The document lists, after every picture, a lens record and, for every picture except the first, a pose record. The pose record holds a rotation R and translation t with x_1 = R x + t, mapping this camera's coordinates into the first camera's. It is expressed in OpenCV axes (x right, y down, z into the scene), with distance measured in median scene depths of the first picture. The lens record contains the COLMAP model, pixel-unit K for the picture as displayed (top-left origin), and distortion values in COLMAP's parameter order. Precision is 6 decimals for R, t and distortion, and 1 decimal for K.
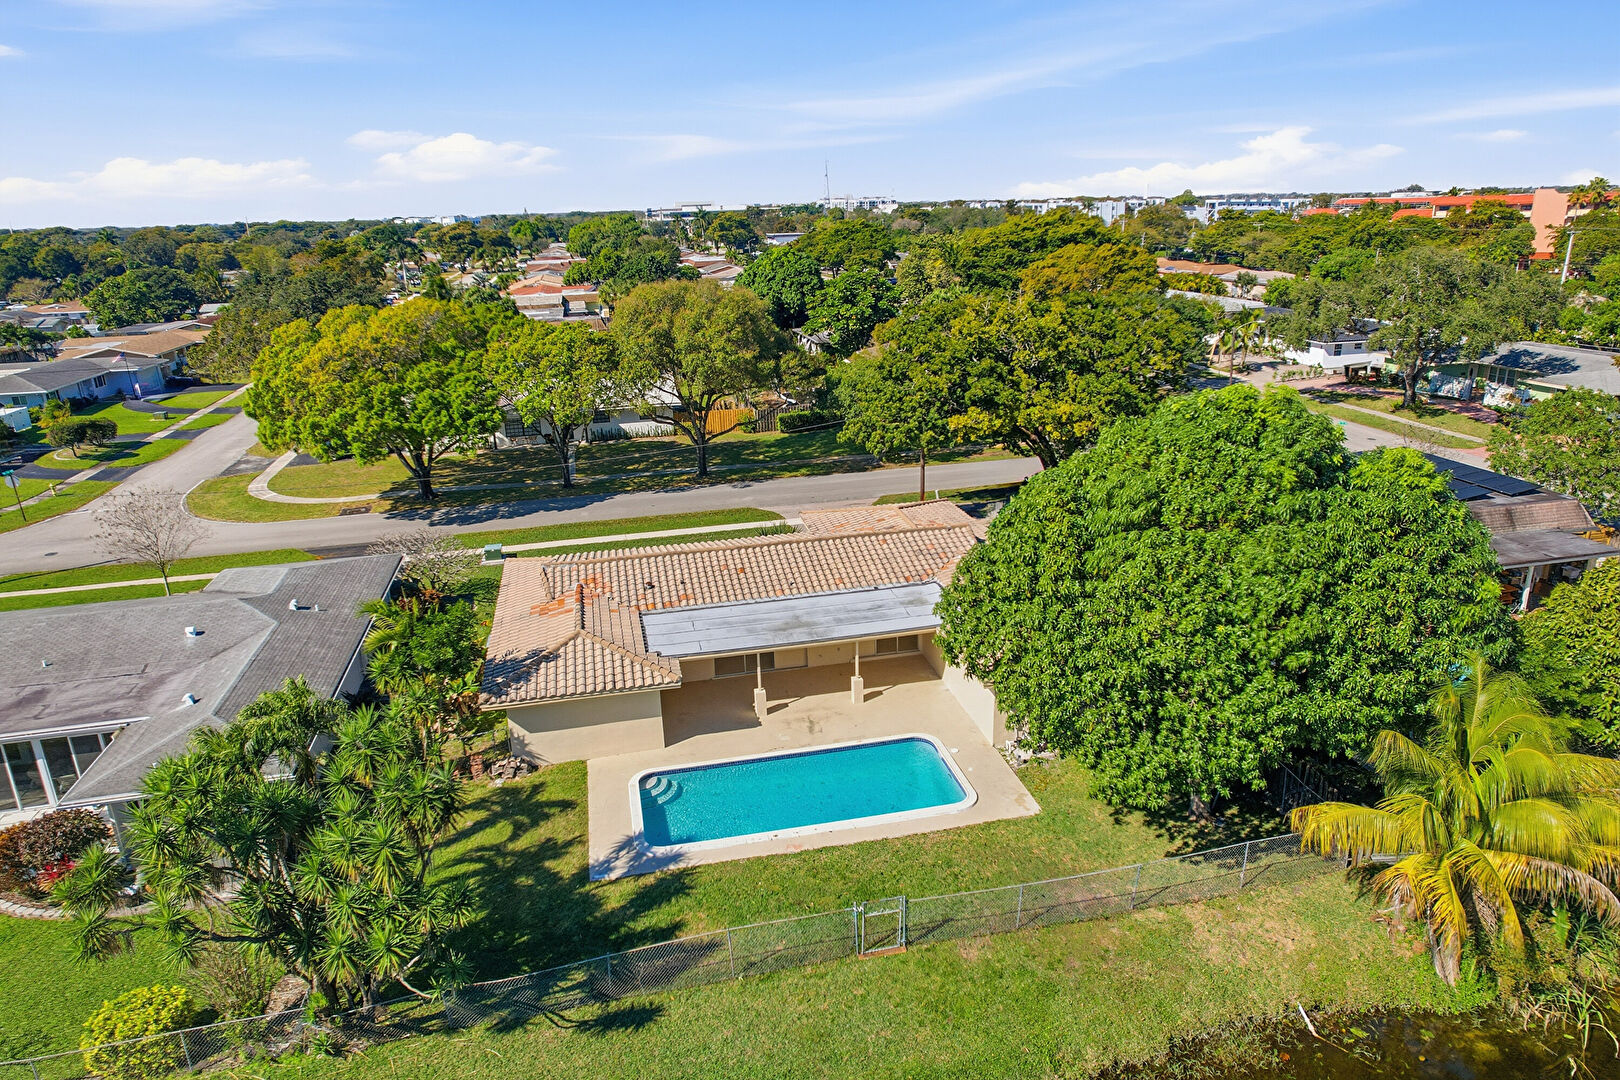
lens RADIAL K [[1031.8, 0, 820.0], [0, 1031.8, 537.5], [0, 0, 1]] dist [-0.071398, 0.065173]
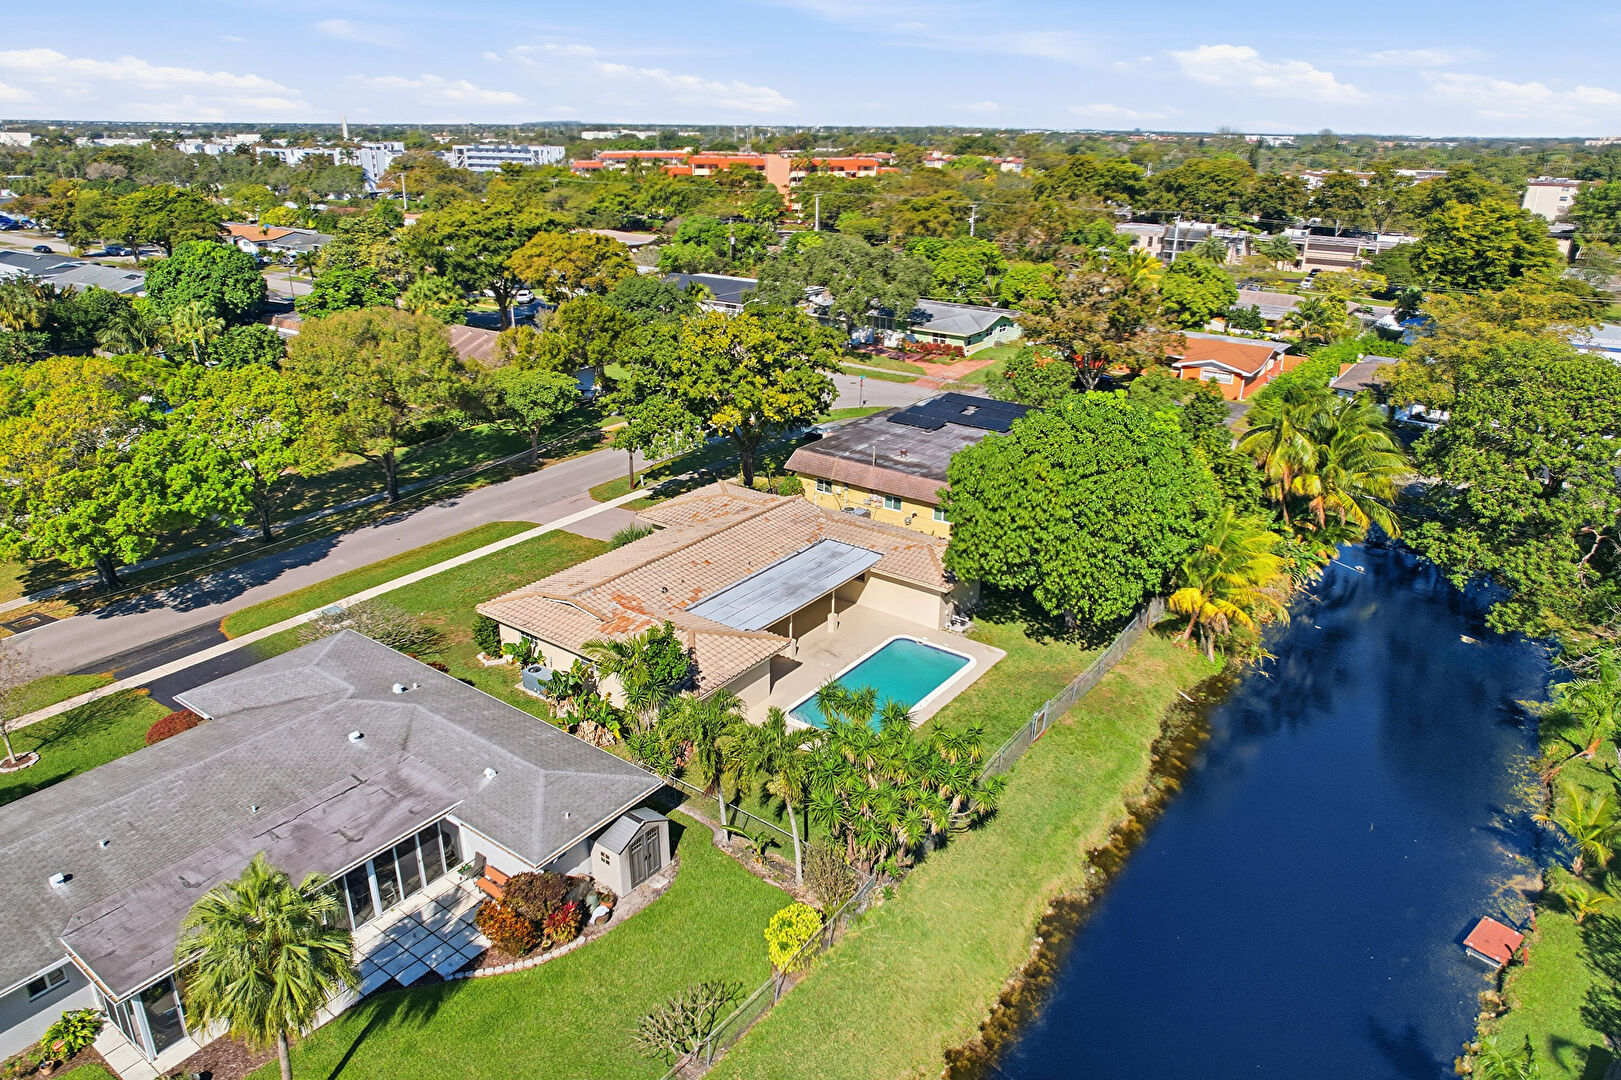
lens RADIAL K [[1050.7, 0, 821.7], [0, 1050.7, 538.6], [0, 0, 1]] dist [-0.072856, 0.066260]
pose [[0.749068, -0.210894, 0.628029, -0.565763], [0.174775, 0.977303, 0.119723, -0.093109], [-0.639023, 0.020083, 0.768925, -0.069062]]
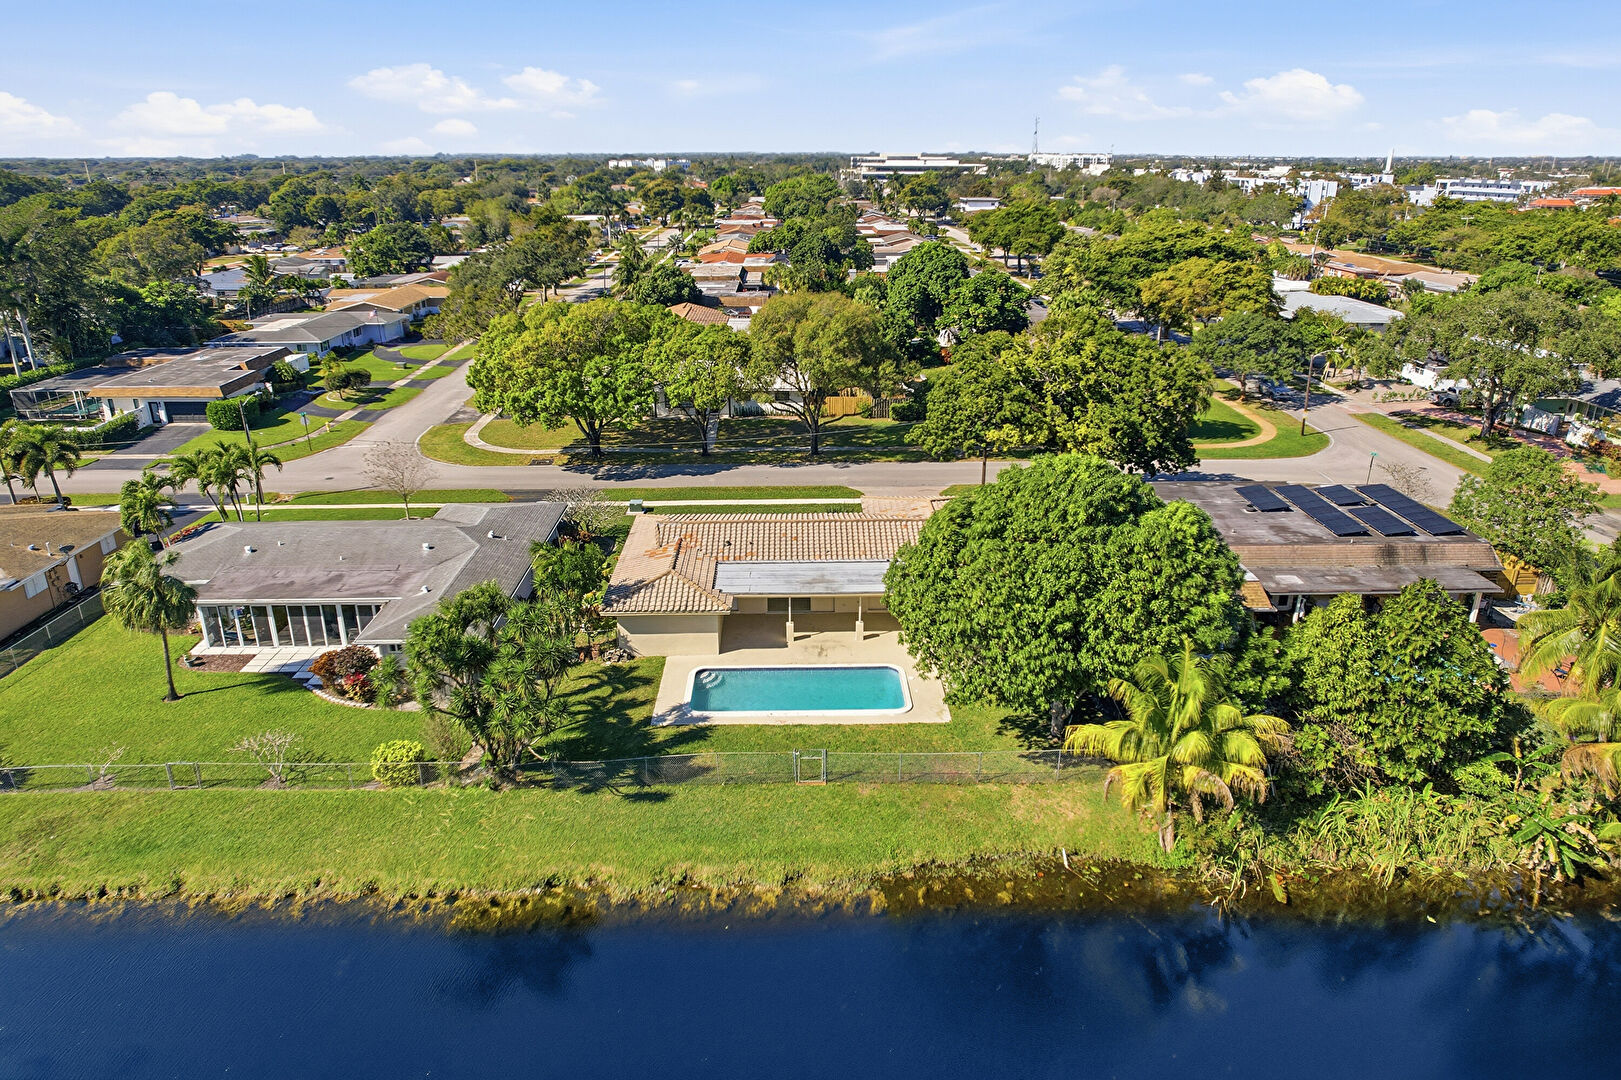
lens RADIAL K [[1050.7, 0, 821.7], [0, 1050.7, 538.6], [0, 0, 1]] dist [-0.072856, 0.066260]
pose [[0.981155, 0.091948, -0.169945, 0.143424], [-0.084716, 0.995183, 0.049340, -0.029181], [0.173663, -0.034013, 0.984218, -0.276493]]
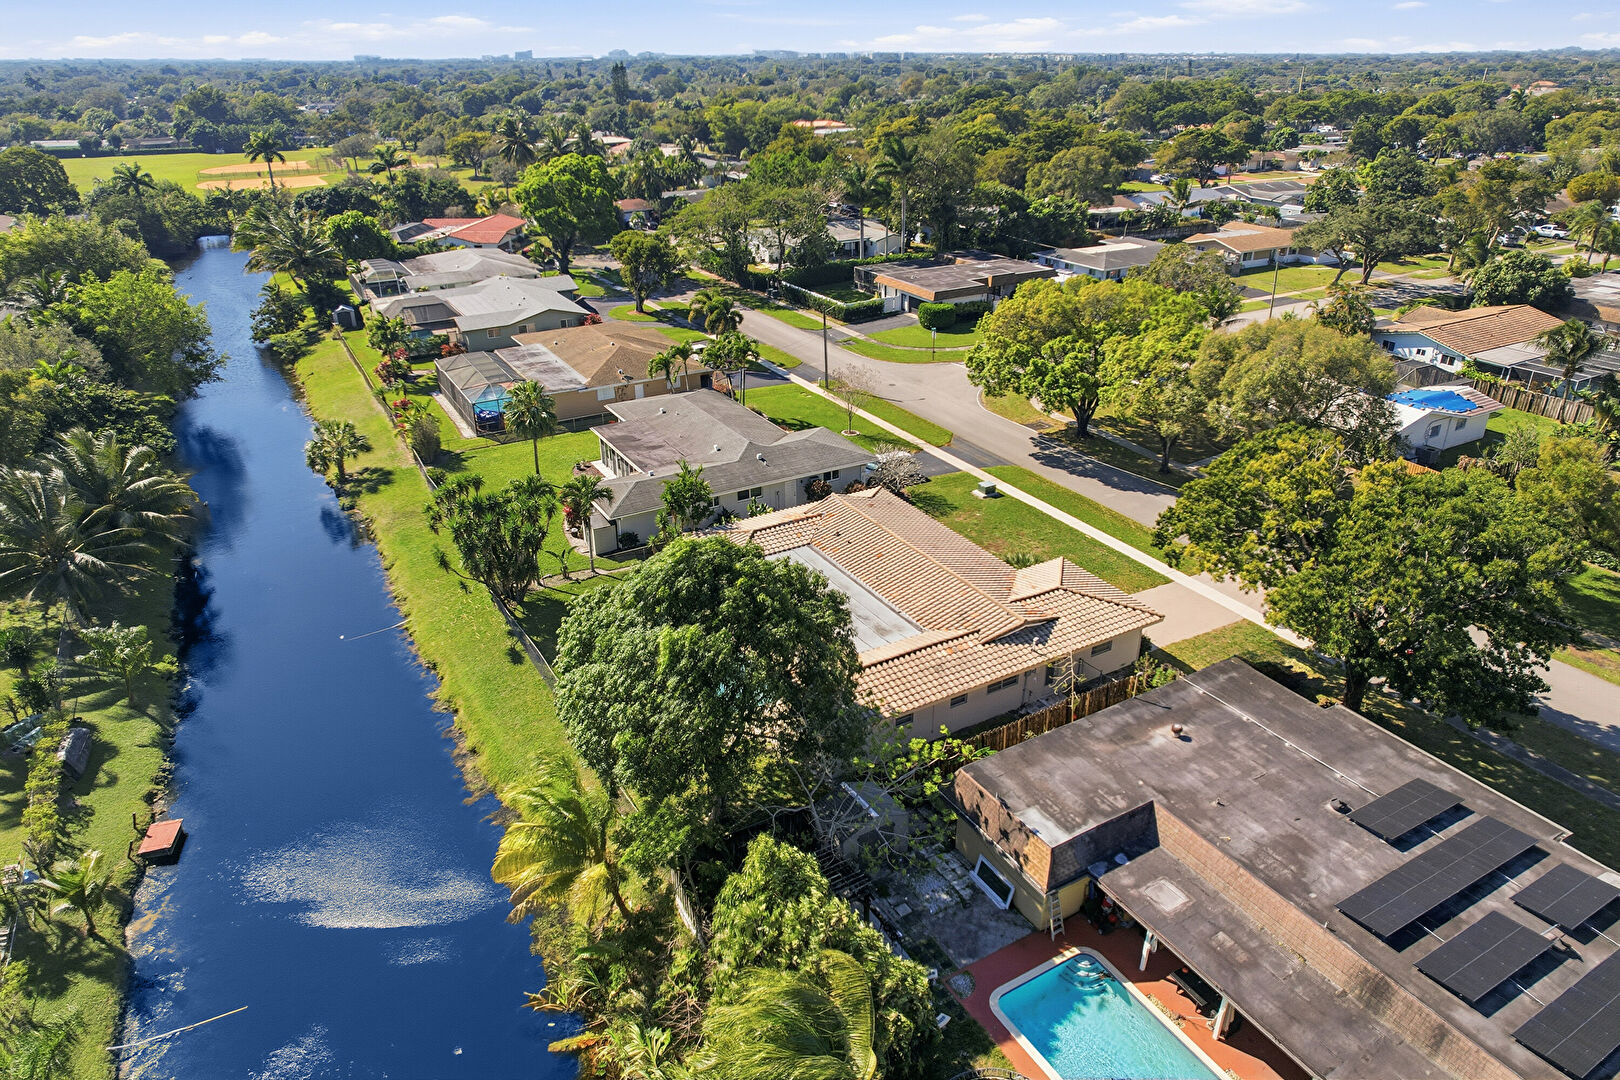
lens RADIAL K [[1031.8, 0, 820.0], [0, 1031.8, 537.5], [0, 0, 1]] dist [-0.071398, 0.065173]
pose [[0.302154, 0.434697, -0.848376, 0.770455], [-0.300329, 0.888061, 0.348067, -0.324095], [0.904713, 0.149623, 0.398883, 0.268800]]
